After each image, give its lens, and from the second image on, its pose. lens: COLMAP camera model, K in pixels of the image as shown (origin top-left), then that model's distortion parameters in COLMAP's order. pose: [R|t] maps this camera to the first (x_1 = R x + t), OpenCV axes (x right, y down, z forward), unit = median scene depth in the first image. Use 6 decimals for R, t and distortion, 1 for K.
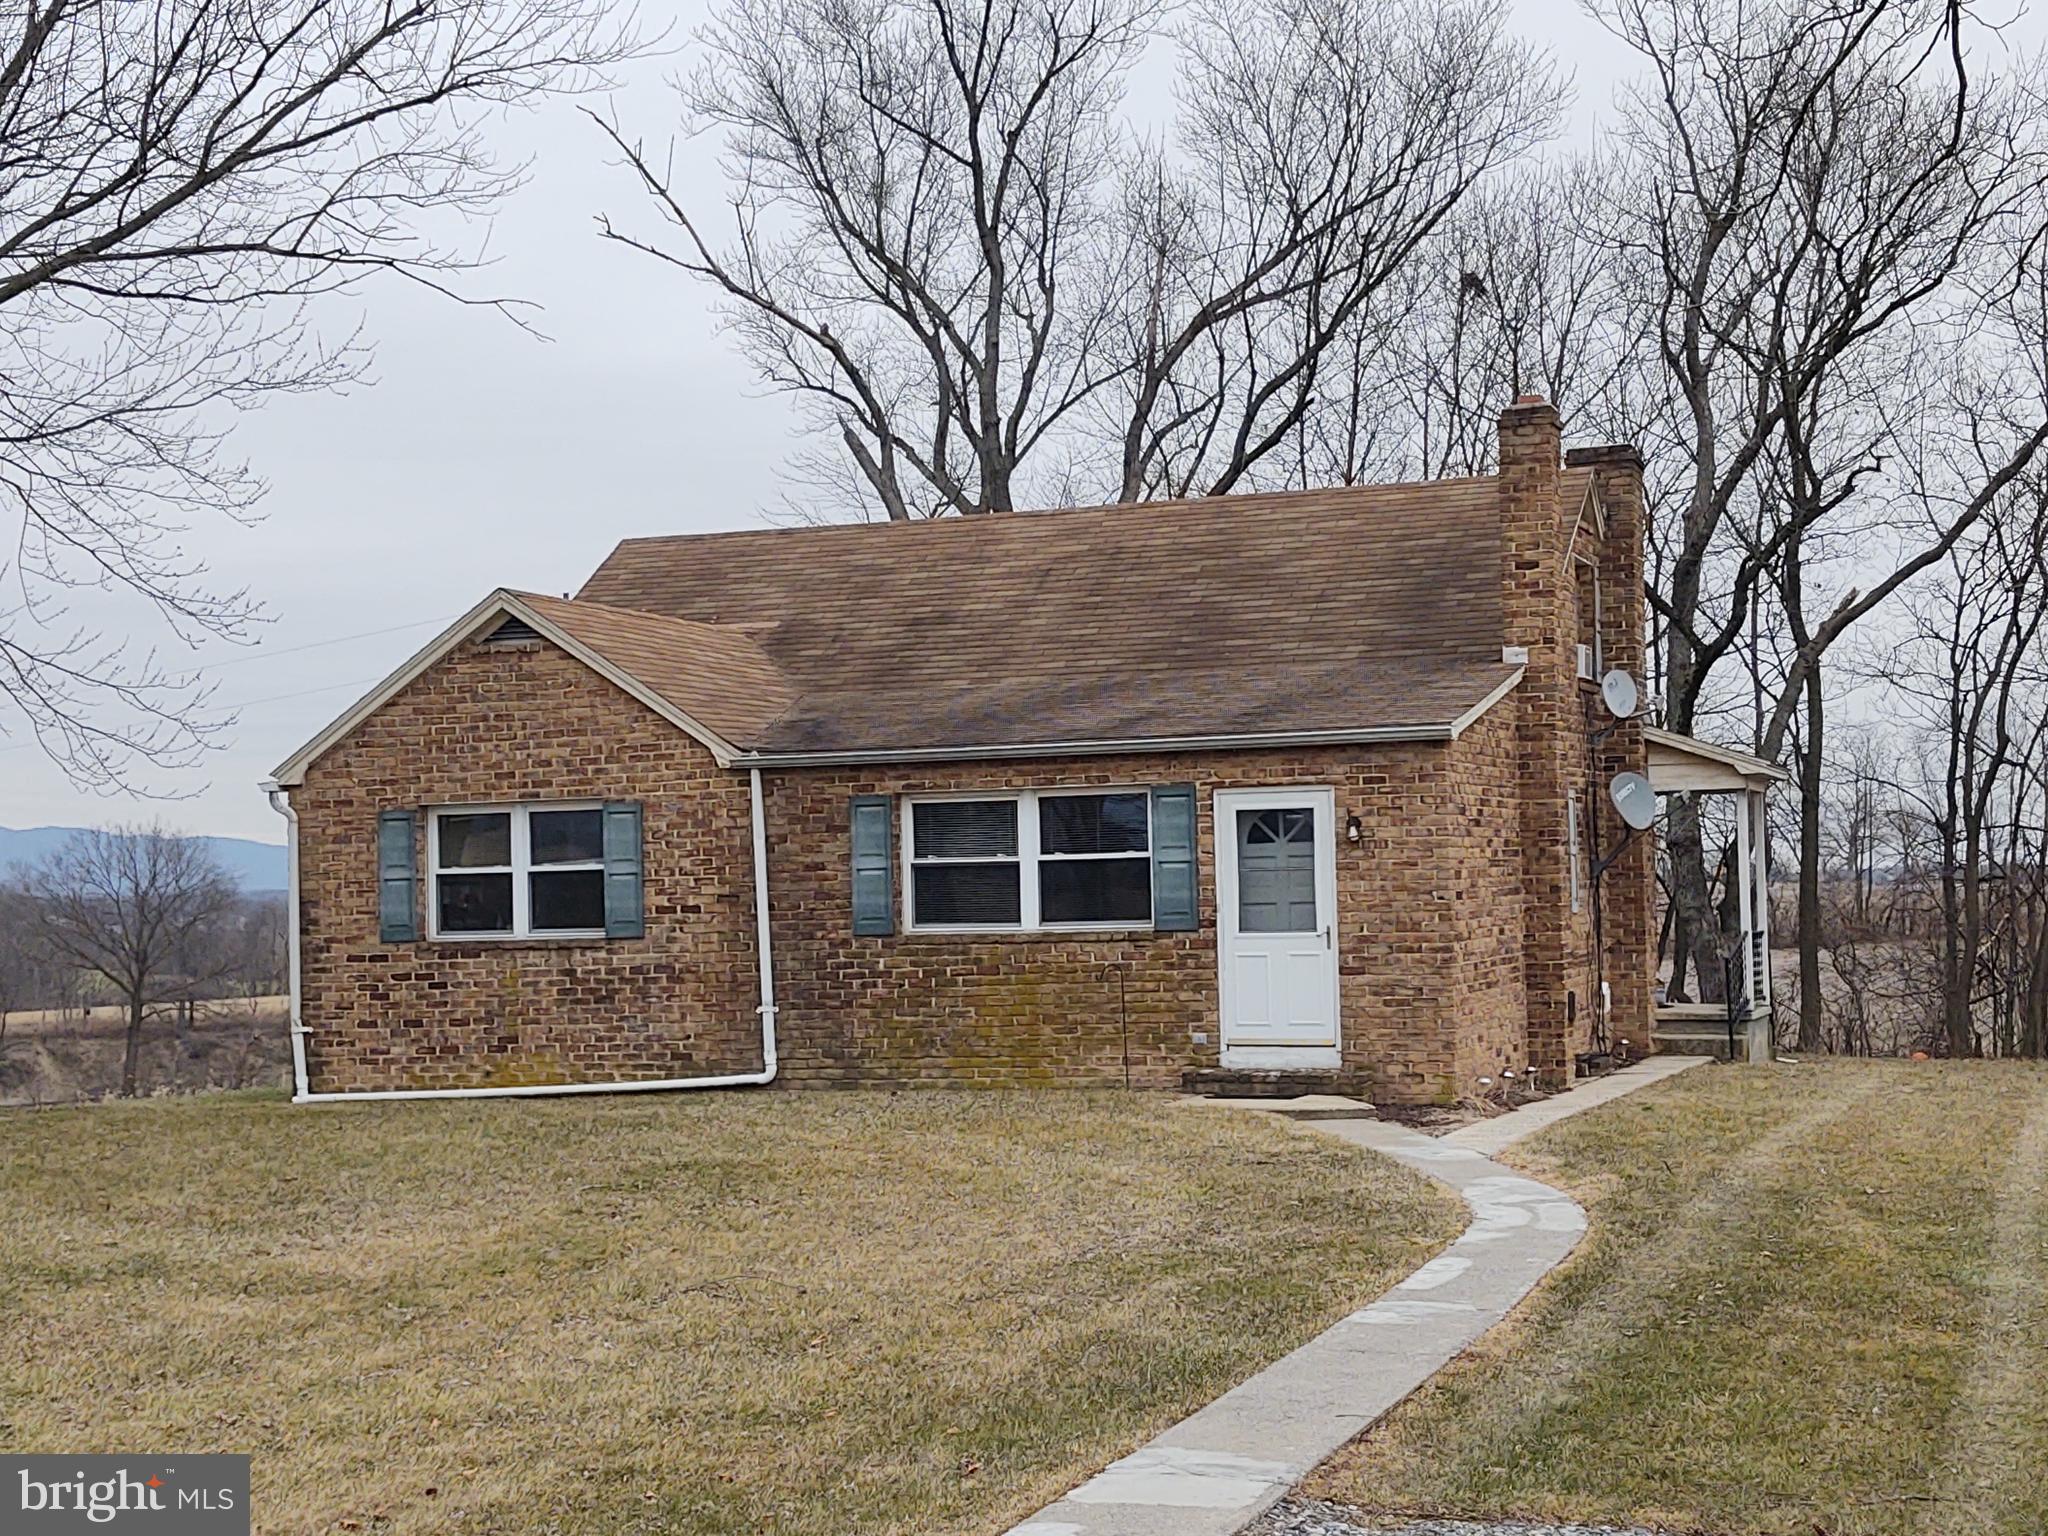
lens RADIAL K [[1579.2, 0, 1031.3], [0, 1579.2, 780.7], [0, 0, 1]] dist [0.025999, -0.039435]
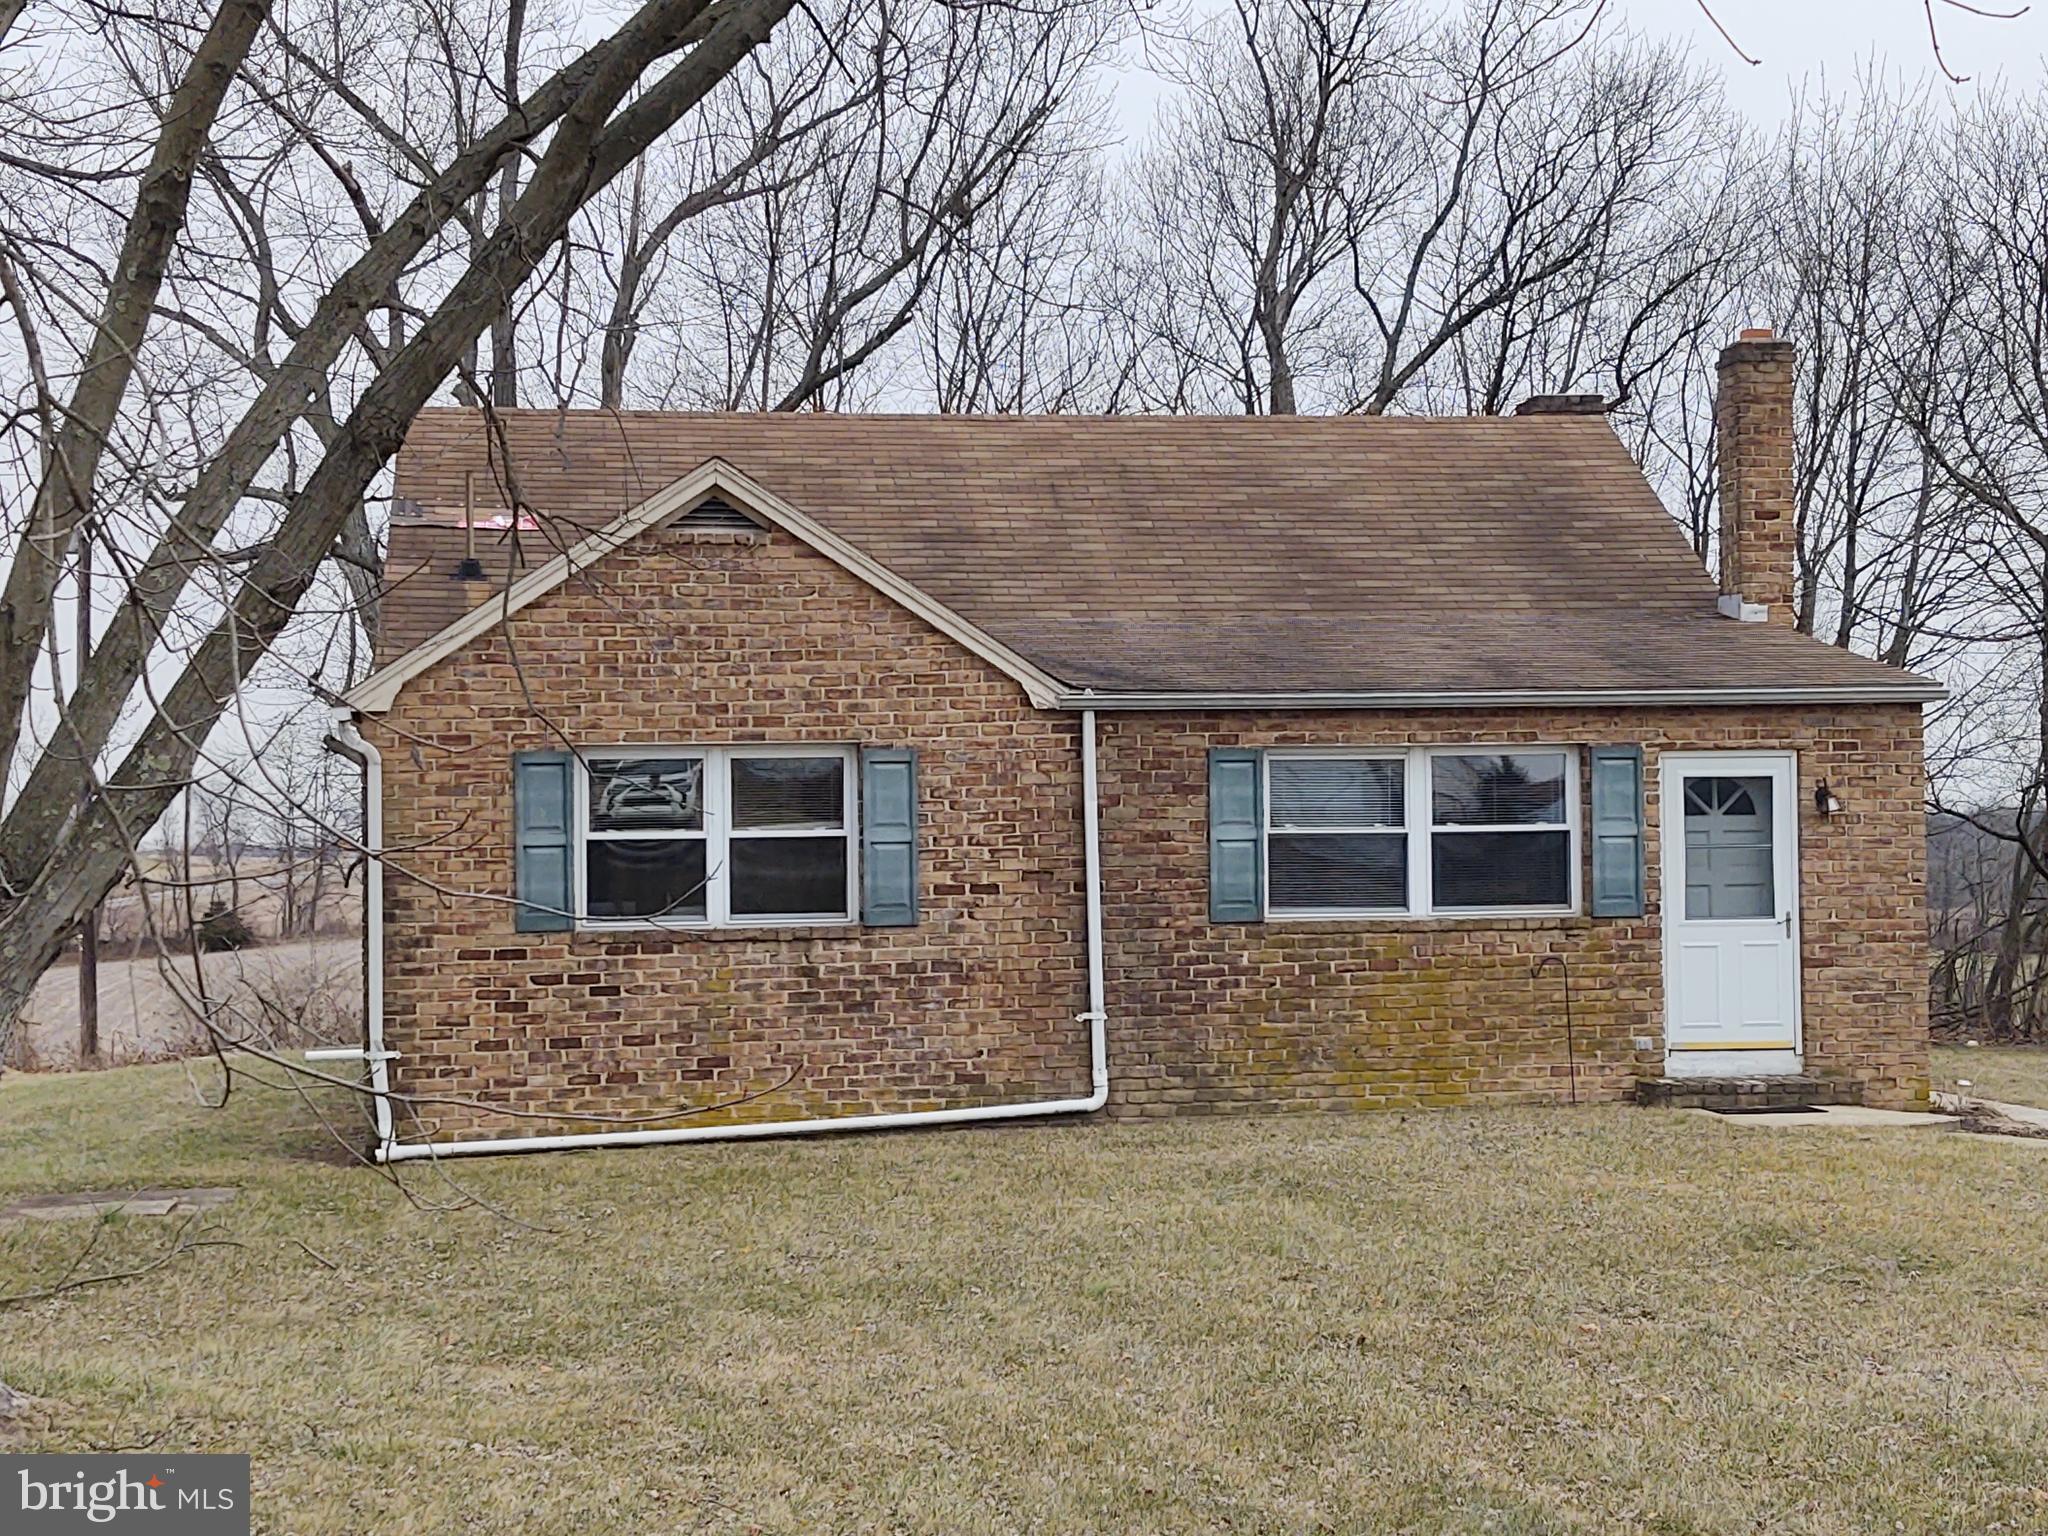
lens RADIAL K [[1802.9, 0, 1022.6], [0, 1802.9, 758.3], [0, 0, 1]] dist [0.033476, -0.053717]
pose [[0.957078, 0.025501, 0.288707, -0.456735], [-0.027185, 0.999629, 0.001826, 0.015088], [-0.288553, -0.009596, 0.957416, 0.148311]]
